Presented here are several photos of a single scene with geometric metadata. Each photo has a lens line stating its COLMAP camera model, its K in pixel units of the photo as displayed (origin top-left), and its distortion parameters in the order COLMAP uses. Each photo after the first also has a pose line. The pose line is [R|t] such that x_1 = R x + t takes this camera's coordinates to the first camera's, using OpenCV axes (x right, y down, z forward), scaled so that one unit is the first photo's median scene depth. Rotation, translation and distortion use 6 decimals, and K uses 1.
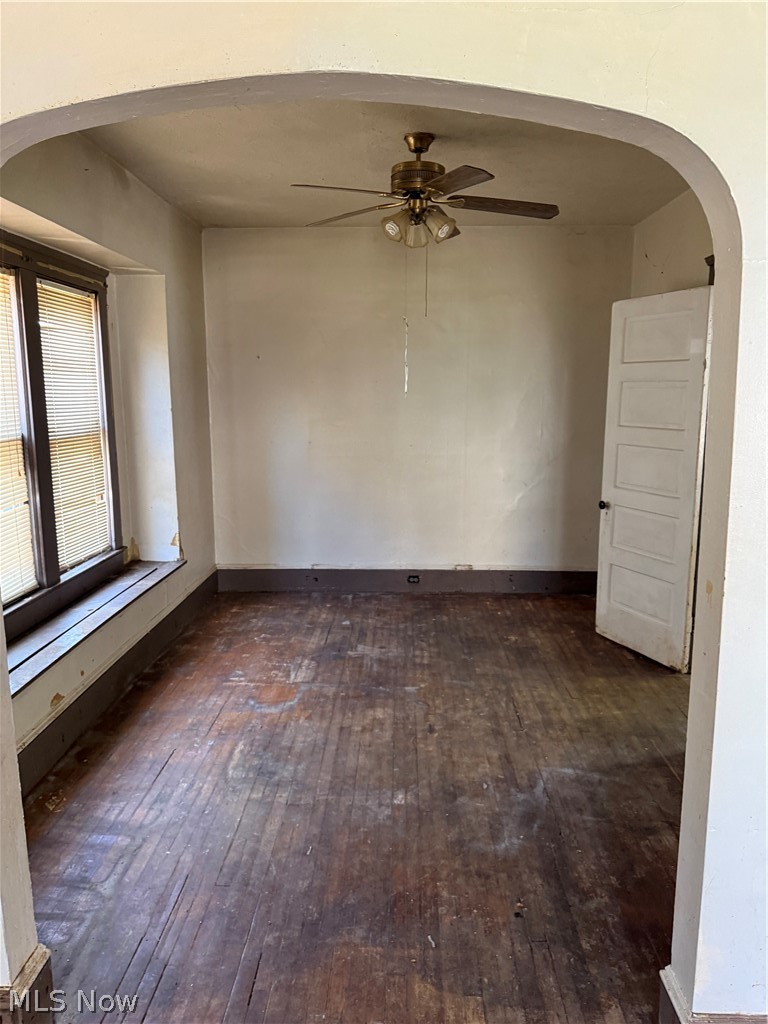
lens RADIAL K [[718.4, 0, 384.6], [0, 718.4, 514.3], [0, 0, 1]] dist [0.000085, 0.000095]
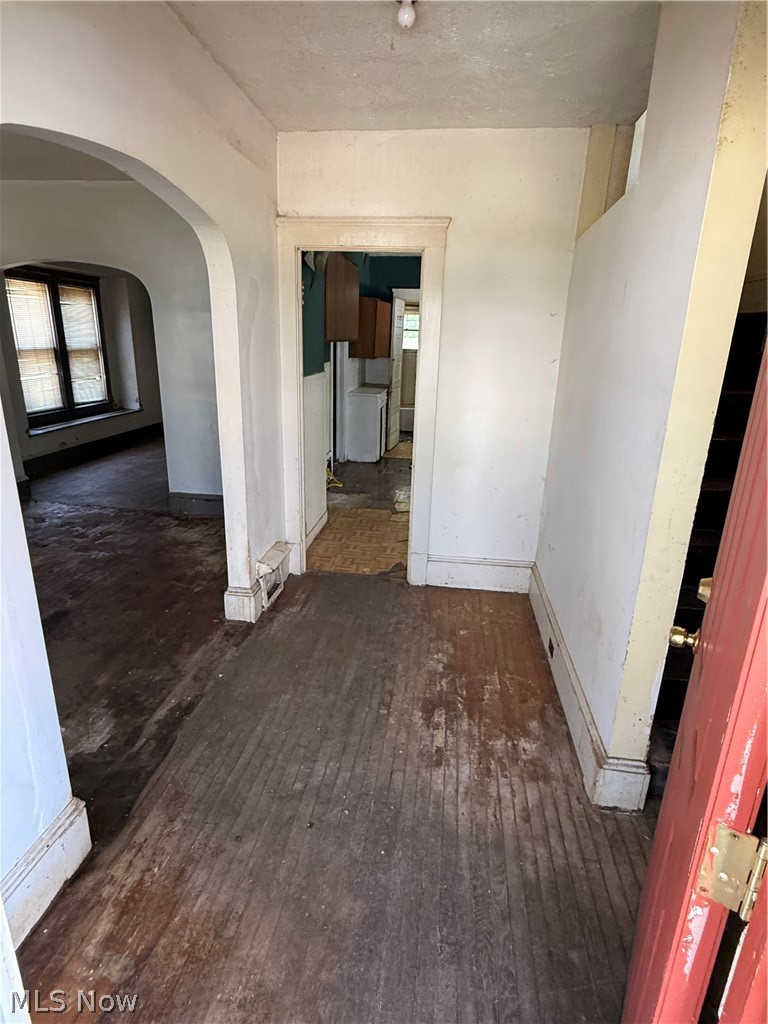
lens RADIAL K [[543.6, 0, 383.1], [0, 543.6, 509.4], [0, 0, 1]] dist [-0.002007, -0.000210]
pose [[0.994895, 0.056937, -0.083322, 0.805434], [-0.045528, 0.990078, 0.132938, 0.143213], [0.090064, -0.128466, 0.987616, -0.835905]]
